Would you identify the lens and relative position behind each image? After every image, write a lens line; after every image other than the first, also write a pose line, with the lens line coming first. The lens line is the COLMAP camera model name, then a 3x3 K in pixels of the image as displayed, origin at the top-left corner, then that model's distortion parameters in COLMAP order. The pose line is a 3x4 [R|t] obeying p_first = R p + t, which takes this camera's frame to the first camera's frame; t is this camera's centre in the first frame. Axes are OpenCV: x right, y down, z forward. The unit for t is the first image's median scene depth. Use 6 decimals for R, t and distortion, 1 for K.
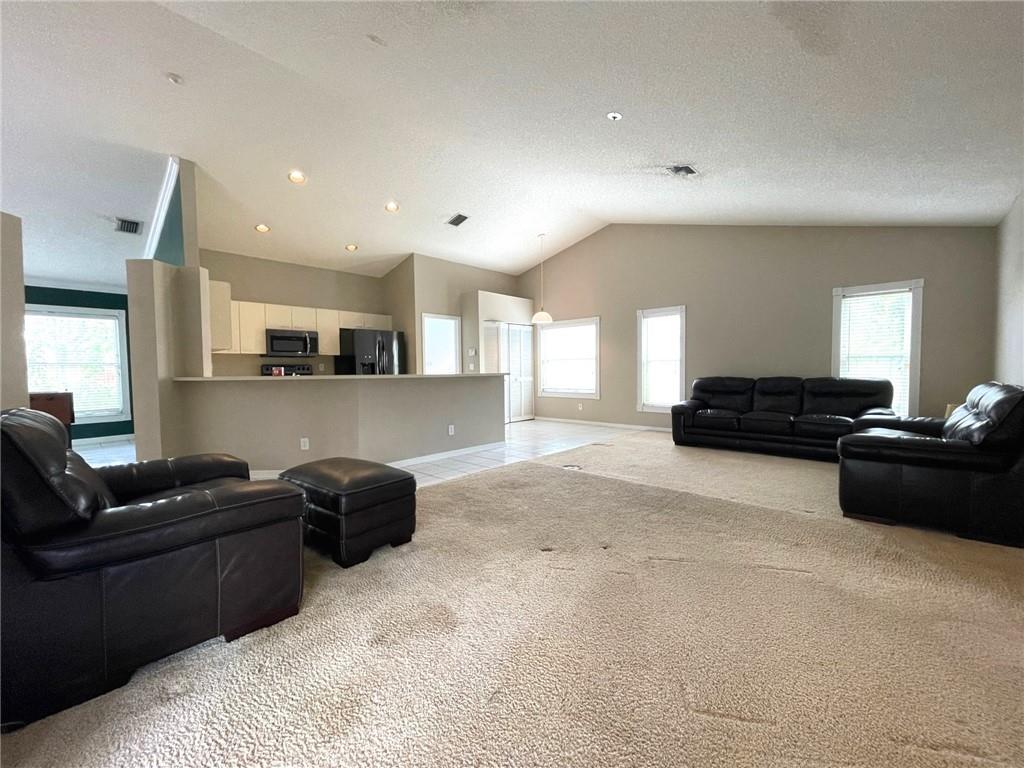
lens RADIAL K [[419.1, 0, 510.7], [0, 419.1, 391.2], [0, 0, 1]] dist [-0.000622, 0.000439]
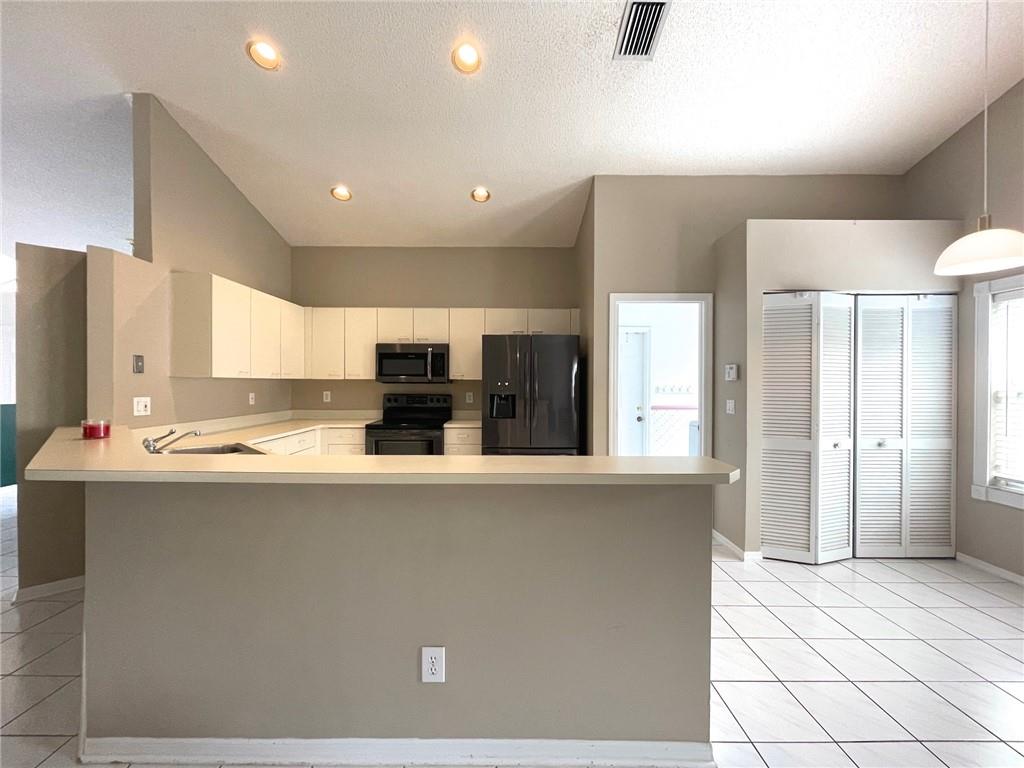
lens RADIAL K [[419.1, 0, 516.3], [0, 419.1, 385.7], [0, 0, 1]] dist [-0.000622, 0.000439]
pose [[0.686326, 0.017790, -0.727077, 0.067966], [-0.047617, 0.998655, -0.020514, -0.063720], [0.725734, 0.048700, 0.686250, 0.582725]]
